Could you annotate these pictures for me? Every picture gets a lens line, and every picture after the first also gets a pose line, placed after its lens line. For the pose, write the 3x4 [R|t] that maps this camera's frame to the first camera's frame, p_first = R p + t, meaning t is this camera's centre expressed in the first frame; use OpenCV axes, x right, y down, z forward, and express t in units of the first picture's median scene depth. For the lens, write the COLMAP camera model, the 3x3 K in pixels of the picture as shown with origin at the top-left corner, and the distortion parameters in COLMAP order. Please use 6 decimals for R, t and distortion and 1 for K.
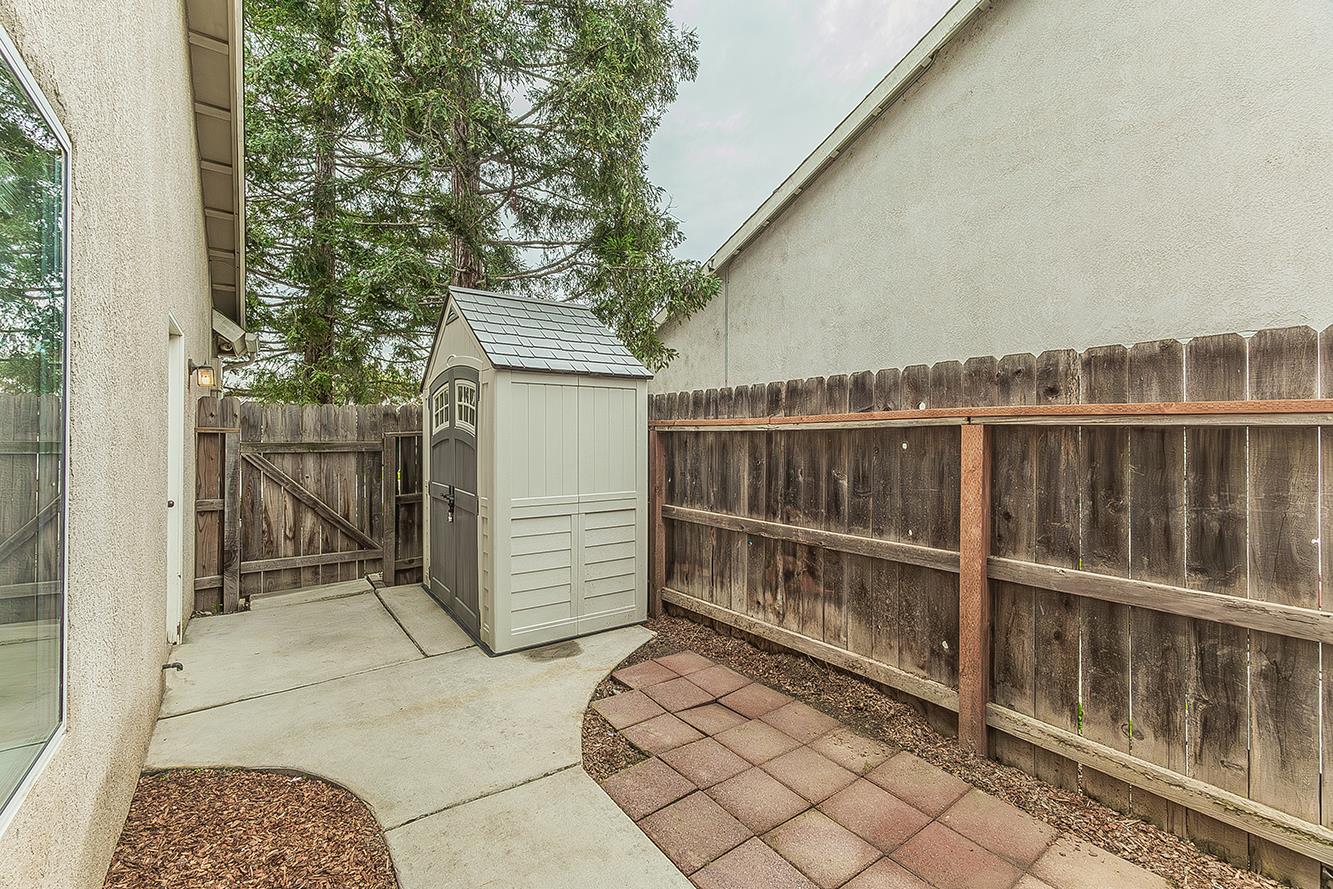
lens RADIAL K [[557.0, 0, 665.3], [0, 557.0, 433.6], [0, 0, 1]] dist [0.006527, -0.001068]
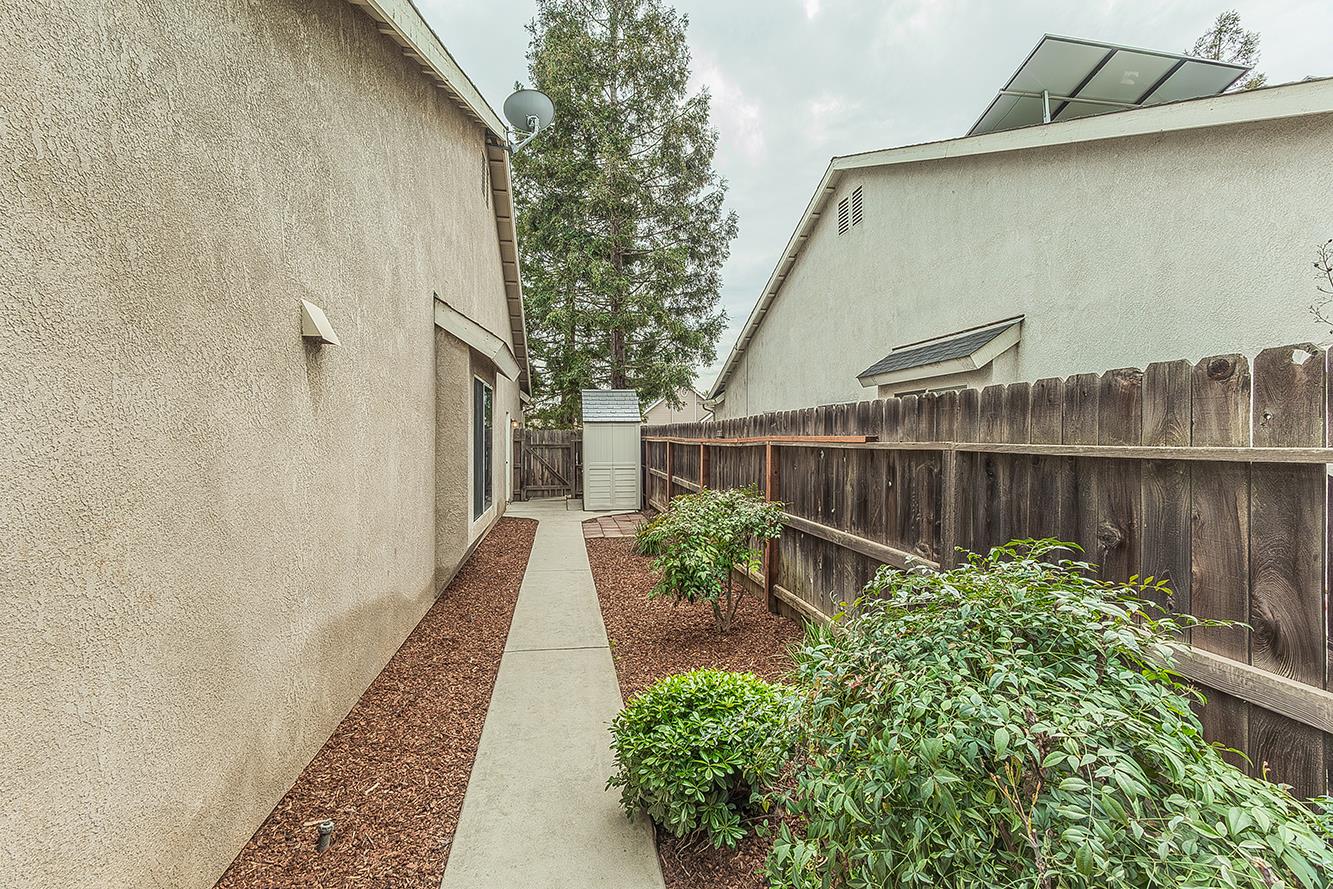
lens RADIAL K [[557.0, 0, 660.0], [0, 557.0, 446.9], [0, 0, 1]] dist [0.006527, -0.001068]
pose [[0.896893, 0.008000, -0.442174, 1.075609], [0.000869, 0.999803, 0.019851, -0.024165], [0.442246, -0.018189, 0.896709, -1.206913]]
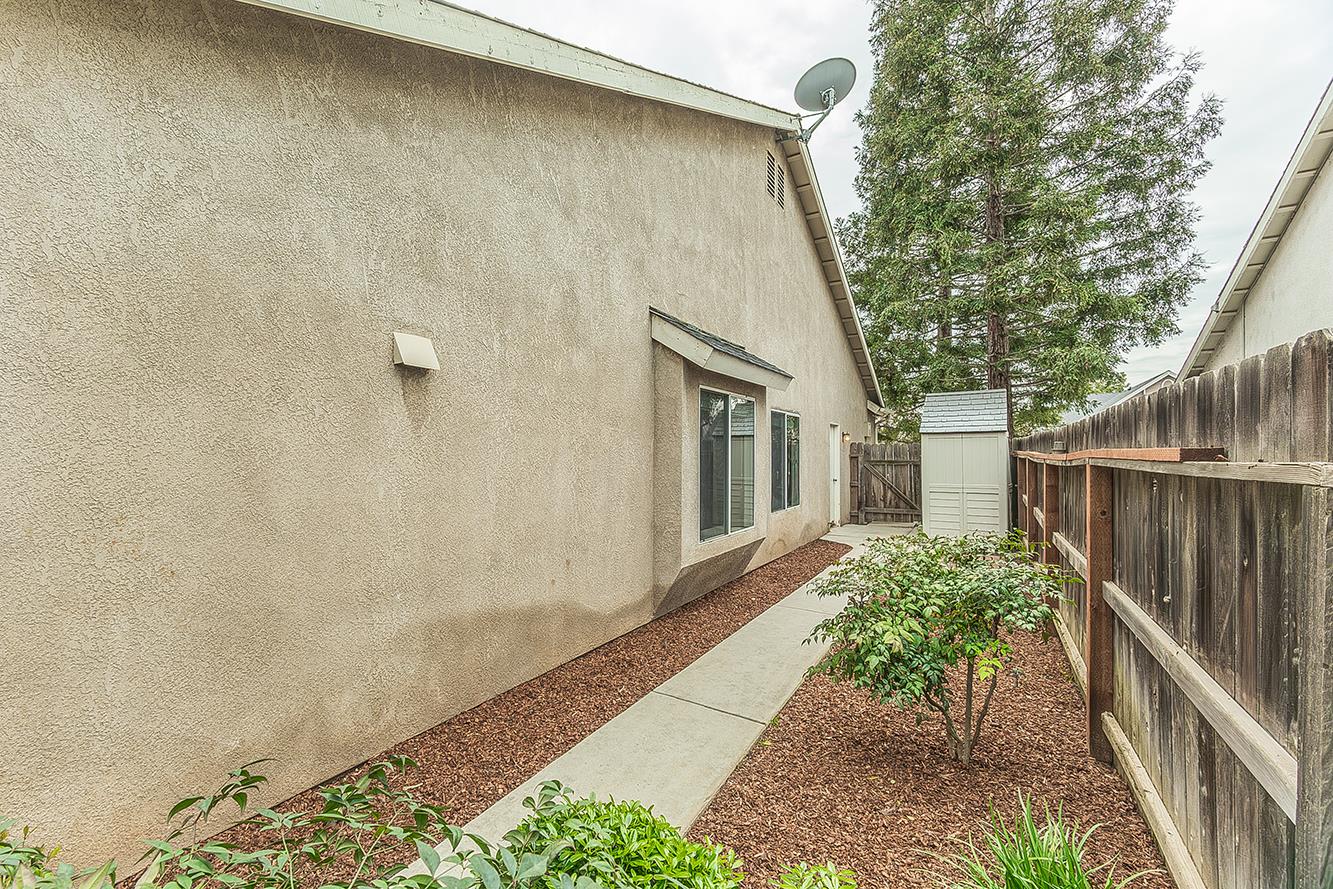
lens RADIAL K [[557.0, 0, 619.8], [0, 557.0, 450.9], [0, 0, 1]] dist [0.006527, -0.001068]
pose [[0.346700, -0.003677, -0.937969, 1.184352], [0.003539, 0.999990, -0.002612, -0.022124], [0.937970, -0.002414, 0.346709, -0.885953]]
